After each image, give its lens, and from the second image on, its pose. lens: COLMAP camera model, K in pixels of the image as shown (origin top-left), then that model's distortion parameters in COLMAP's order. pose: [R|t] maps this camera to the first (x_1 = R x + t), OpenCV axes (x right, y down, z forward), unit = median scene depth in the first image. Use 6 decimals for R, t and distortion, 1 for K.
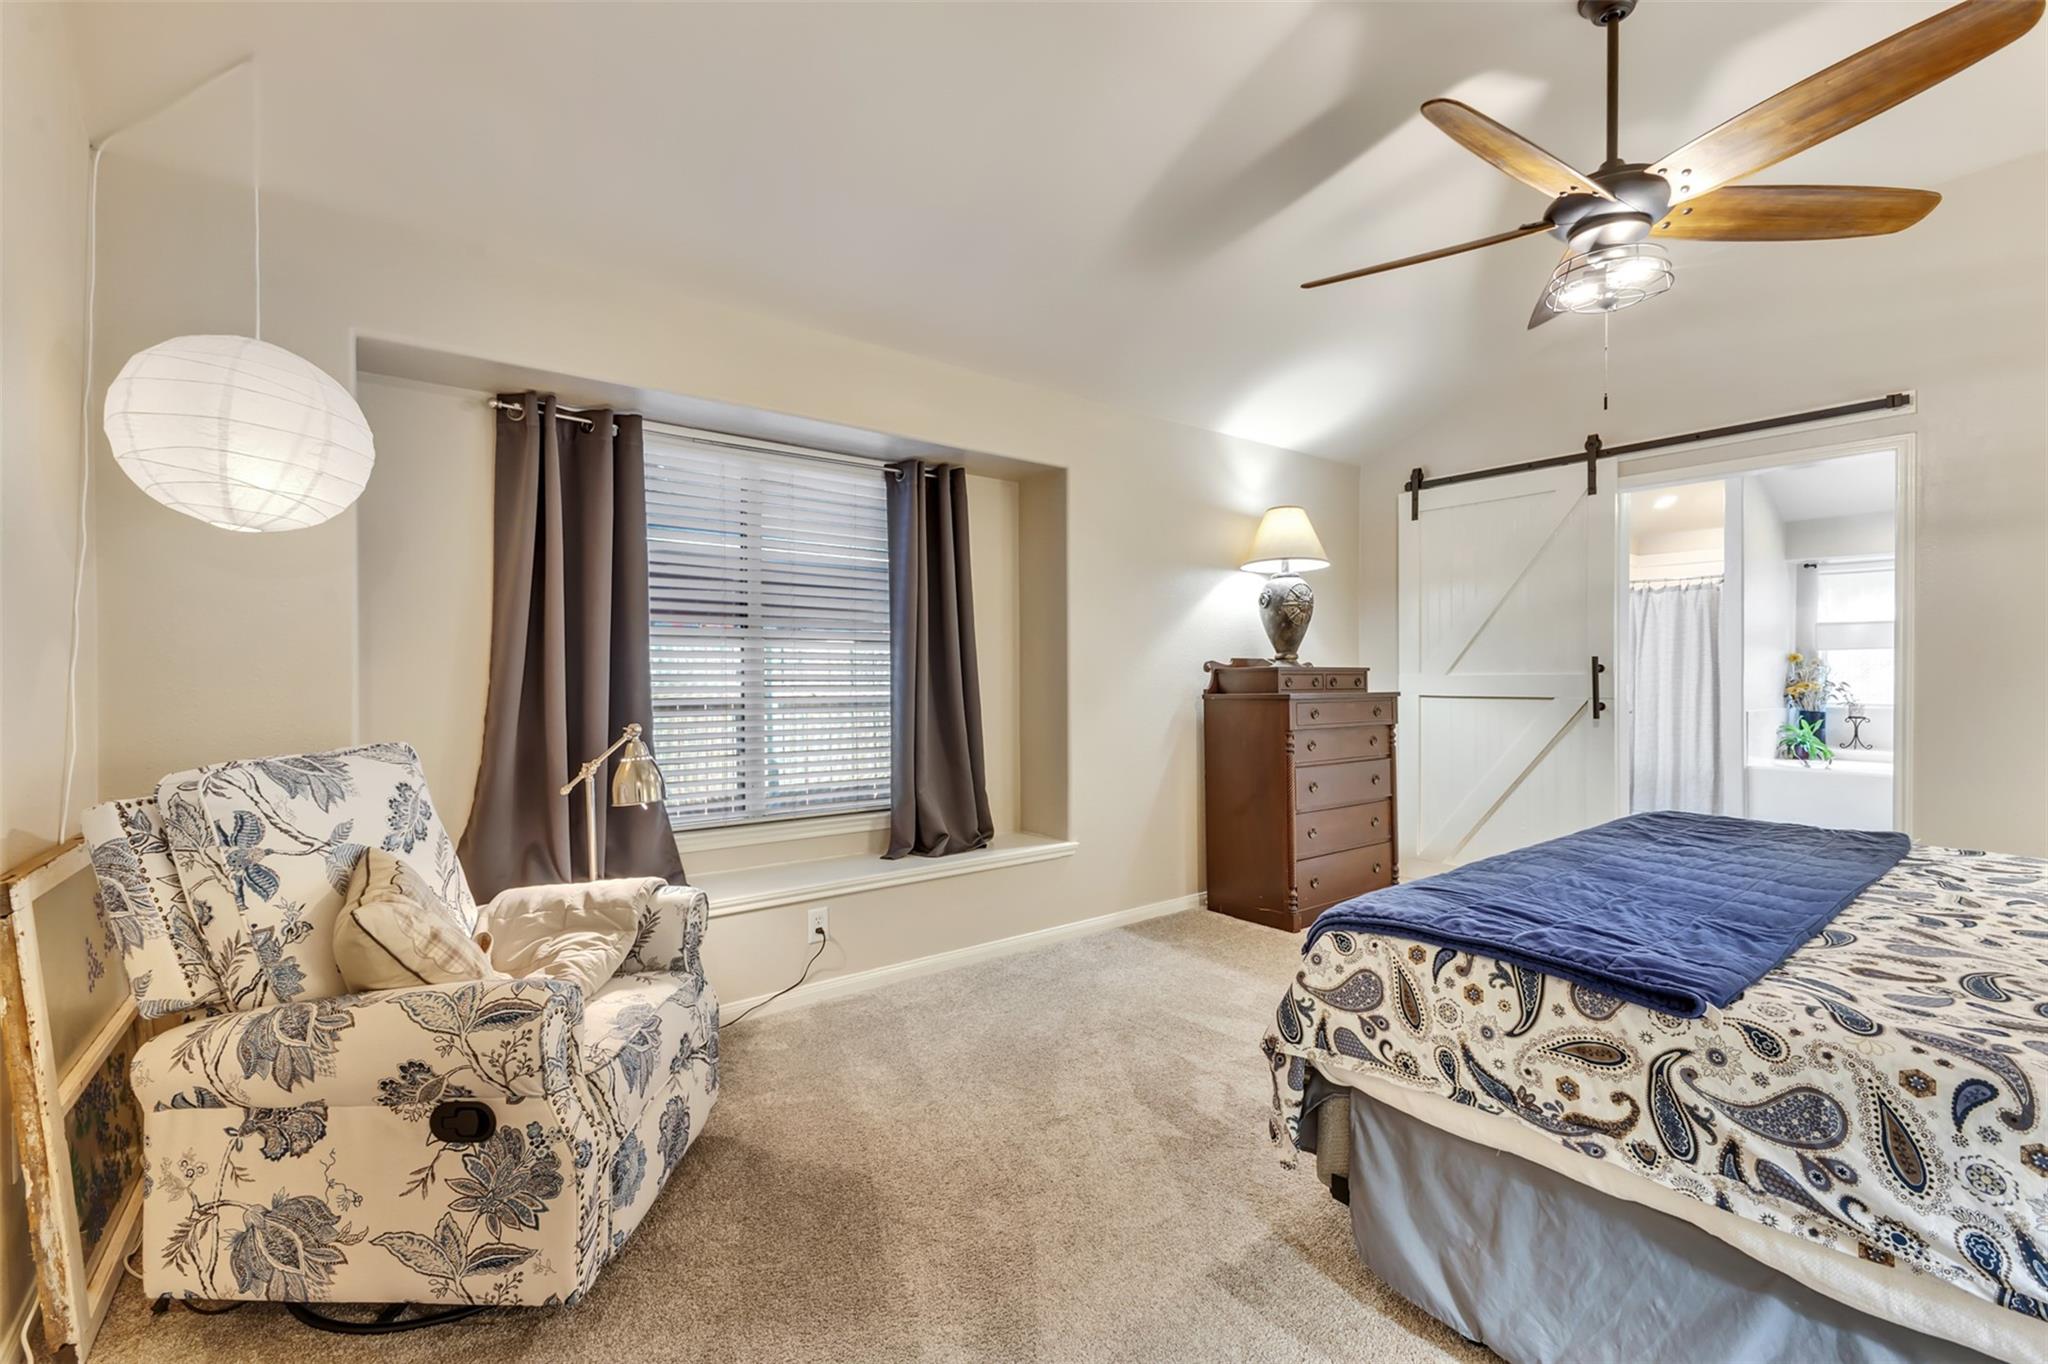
lens RADIAL K [[879.3, 0, 1024.2], [0, 879.3, 678.3], [0, 0, 1]] dist [0.009922, -0.001712]
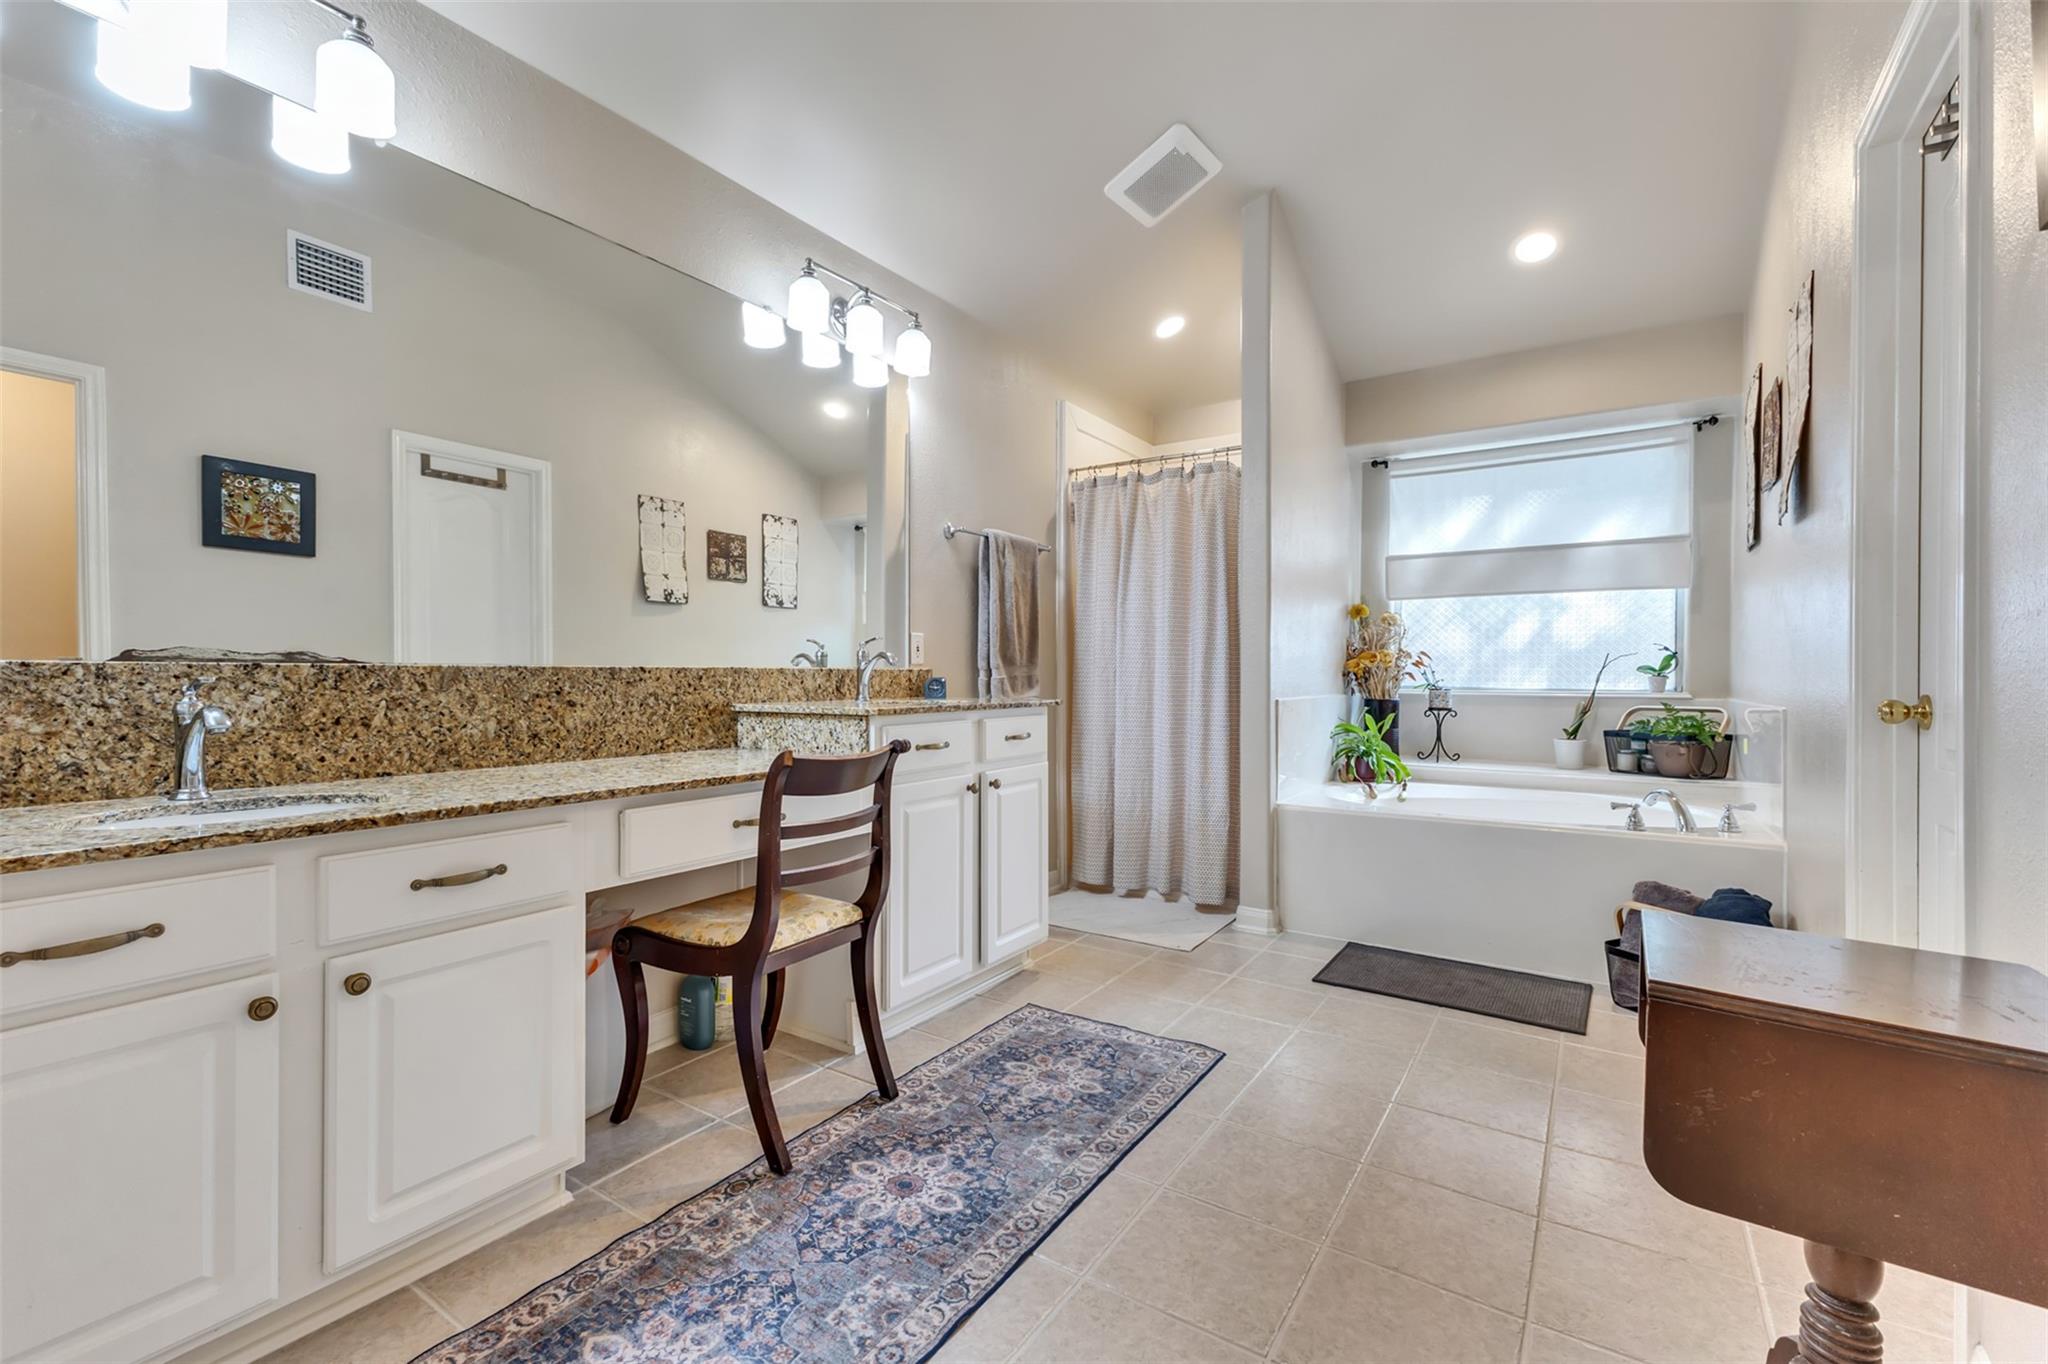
lens RADIAL K [[879.3, 0, 1023.1], [0, 879.3, 678.8], [0, 0, 1]] dist [0.009922, -0.001712]
pose [[0.946982, 0.000888, 0.321286, 0.469356], [-0.002215, 0.999990, 0.003764, 0.021521], [-0.321279, -0.004276, 0.946975, 0.513466]]
